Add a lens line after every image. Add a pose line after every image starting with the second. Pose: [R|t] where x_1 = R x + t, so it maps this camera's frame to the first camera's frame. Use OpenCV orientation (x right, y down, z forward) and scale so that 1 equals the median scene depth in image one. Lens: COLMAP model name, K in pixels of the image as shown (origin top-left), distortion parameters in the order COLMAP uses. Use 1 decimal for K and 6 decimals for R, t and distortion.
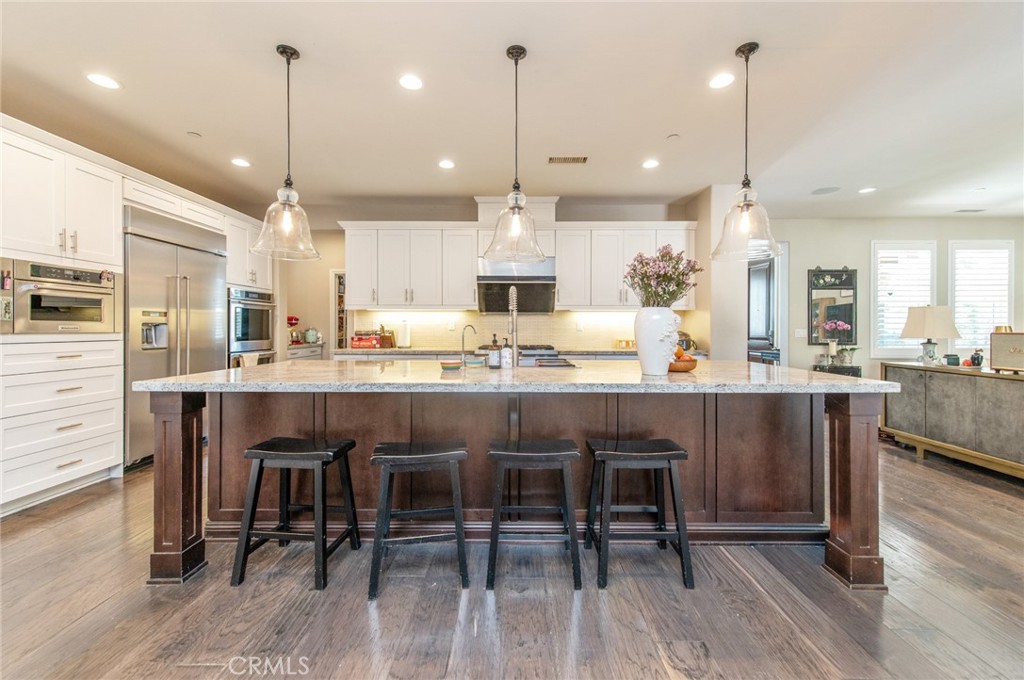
lens RADIAL K [[405.0, 0, 516.3], [0, 405.0, 329.8], [0, 0, 1]] dist [0.010588, -0.000462]
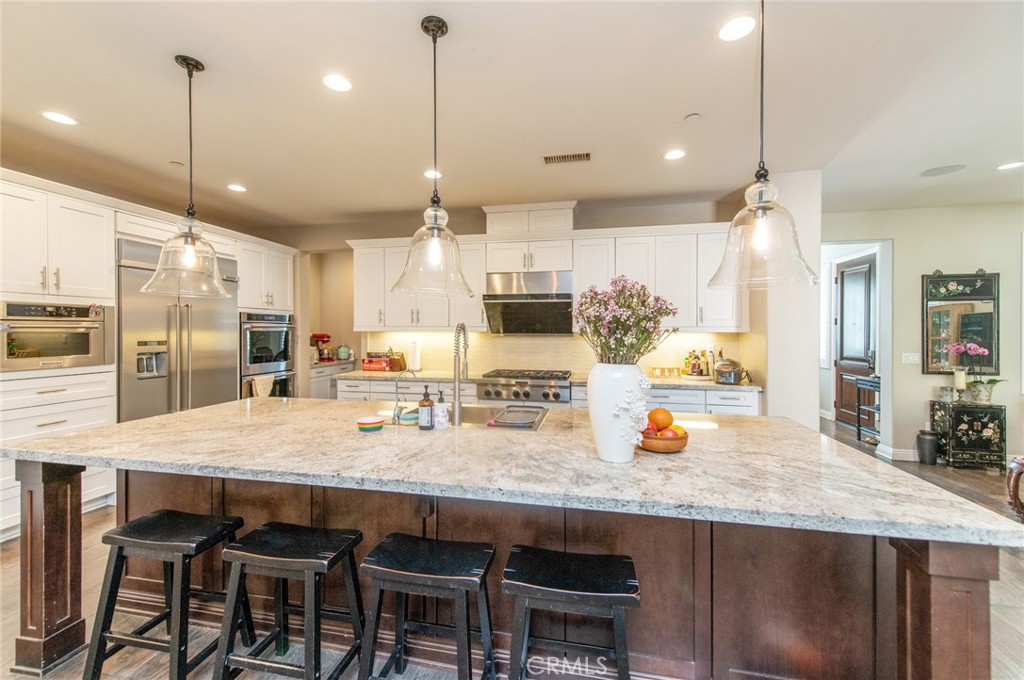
lens RADIAL K [[403.0, 0, 516.8], [0, 403.0, 331.7], [0, 0, 1]] dist [0.011036, -0.002514]
pose [[0.981579, 0.000892, -0.191055, 0.151979], [-0.000712, 0.999999, 0.001013, -0.053748], [0.191055, -0.000858, 0.981579, 0.140823]]
